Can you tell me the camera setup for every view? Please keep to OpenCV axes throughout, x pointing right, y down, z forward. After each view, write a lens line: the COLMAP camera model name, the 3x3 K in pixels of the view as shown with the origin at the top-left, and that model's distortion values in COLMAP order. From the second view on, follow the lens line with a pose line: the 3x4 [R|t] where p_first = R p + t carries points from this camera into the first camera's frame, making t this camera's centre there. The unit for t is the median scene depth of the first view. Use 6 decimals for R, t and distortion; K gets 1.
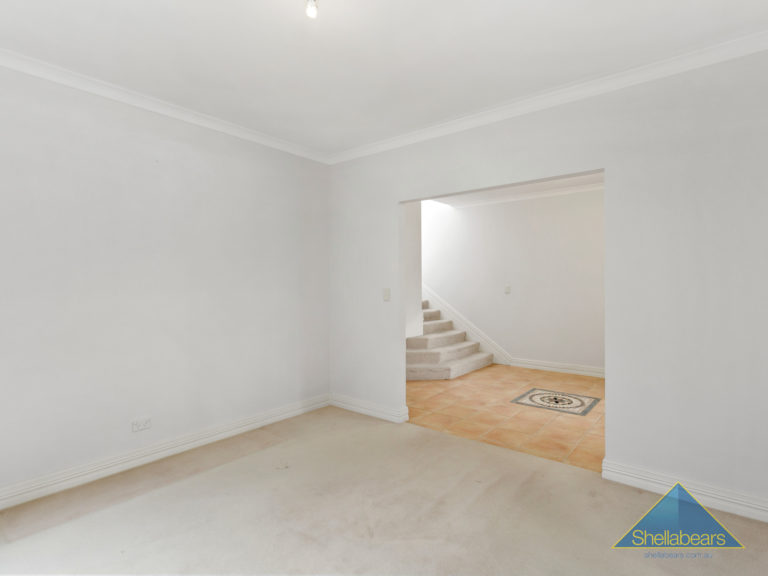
lens RADIAL K [[409.4, 0, 382.2], [0, 409.4, 283.3], [0, 0, 1]] dist [0.003832, 0.000199]
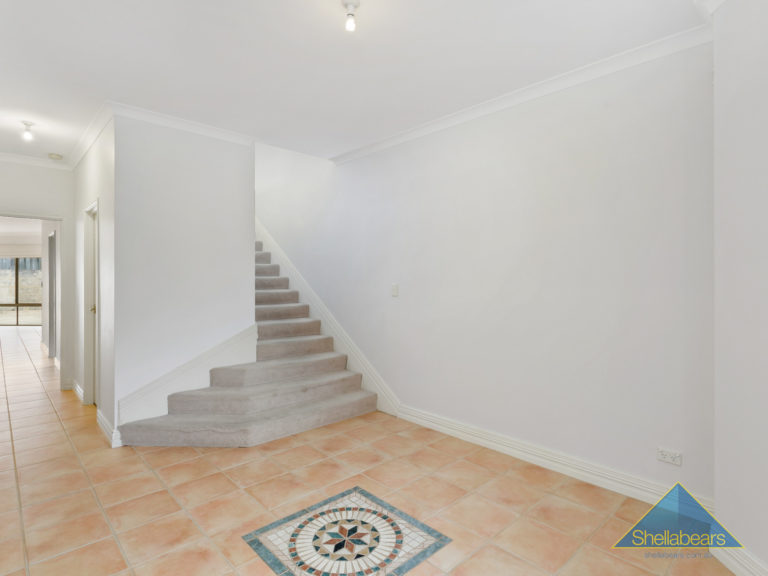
lens RADIAL K [[409.4, 0, 388.4], [0, 409.4, 284.4], [0, 0, 1]] dist [0.003832, 0.000199]
pose [[0.990814, 0.008332, -0.134977, 0.523819], [-0.005443, 0.999748, 0.021757, -0.011947], [0.135124, -0.020822, 0.990610, 0.543798]]
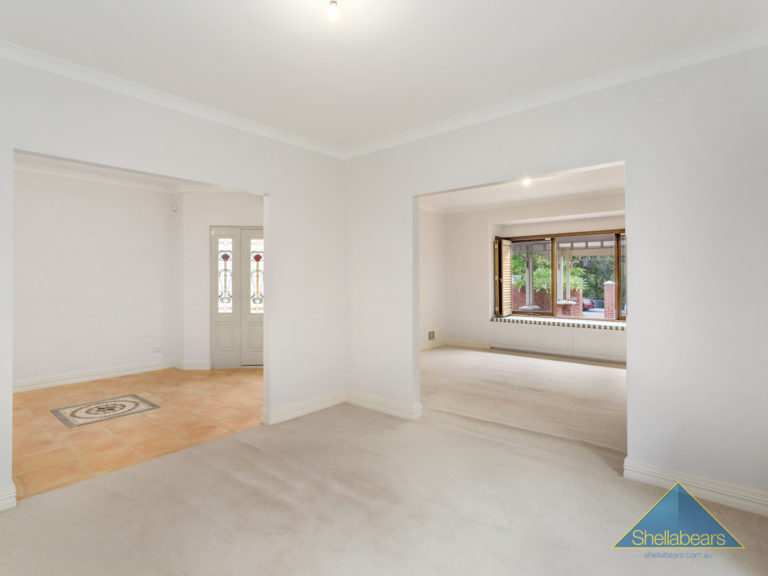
lens RADIAL K [[409.4, 0, 384.1], [0, 409.4, 282.1], [0, 0, 1]] dist [0.003832, 0.000199]
pose [[0.013774, 0.001714, 0.999904, -0.468828], [0.003379, 0.999993, -0.001761, 0.007884], [-0.999899, 0.003403, 0.013768, 0.363563]]
